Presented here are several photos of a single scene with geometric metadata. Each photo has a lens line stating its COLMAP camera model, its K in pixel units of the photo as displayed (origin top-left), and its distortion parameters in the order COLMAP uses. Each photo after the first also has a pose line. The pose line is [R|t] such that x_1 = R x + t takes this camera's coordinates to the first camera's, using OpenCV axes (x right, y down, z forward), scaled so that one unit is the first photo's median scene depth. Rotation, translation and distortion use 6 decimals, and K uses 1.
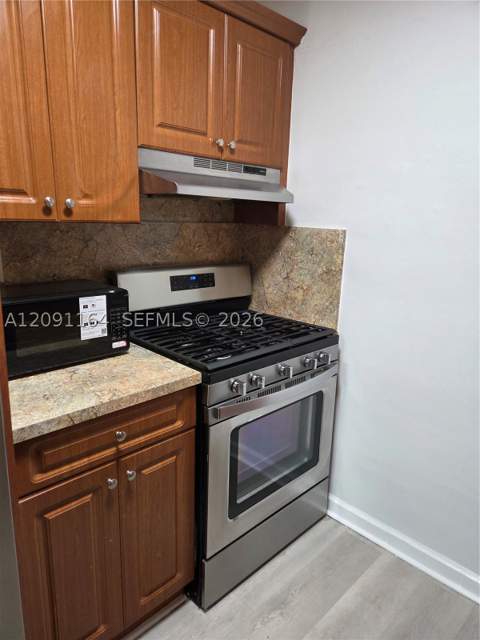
lens RADIAL K [[431.0, 0, 244.6], [0, 431.0, 323.4], [0, 0, 1]] dist [0.024042, -0.017268]
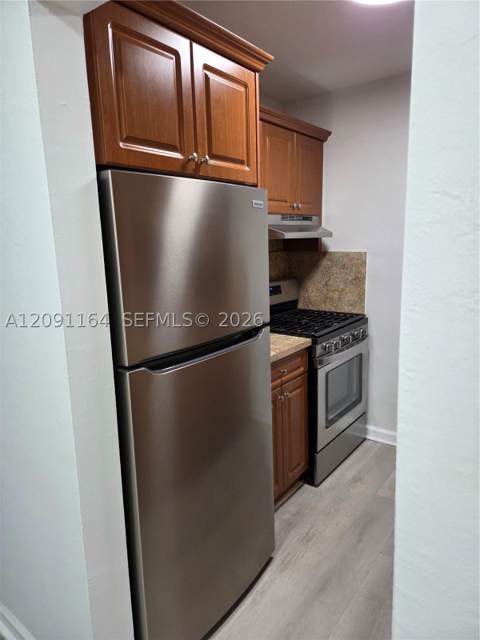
lens RADIAL K [[431.0, 0, 236.1], [0, 431.0, 319.7], [0, 0, 1]] dist [0.024042, -0.017268]
pose [[0.990784, -0.080359, 0.109042, -0.439338], [0.086015, 0.995128, -0.048192, 0.071409], [-0.104639, 0.057127, 0.992868, -0.532228]]
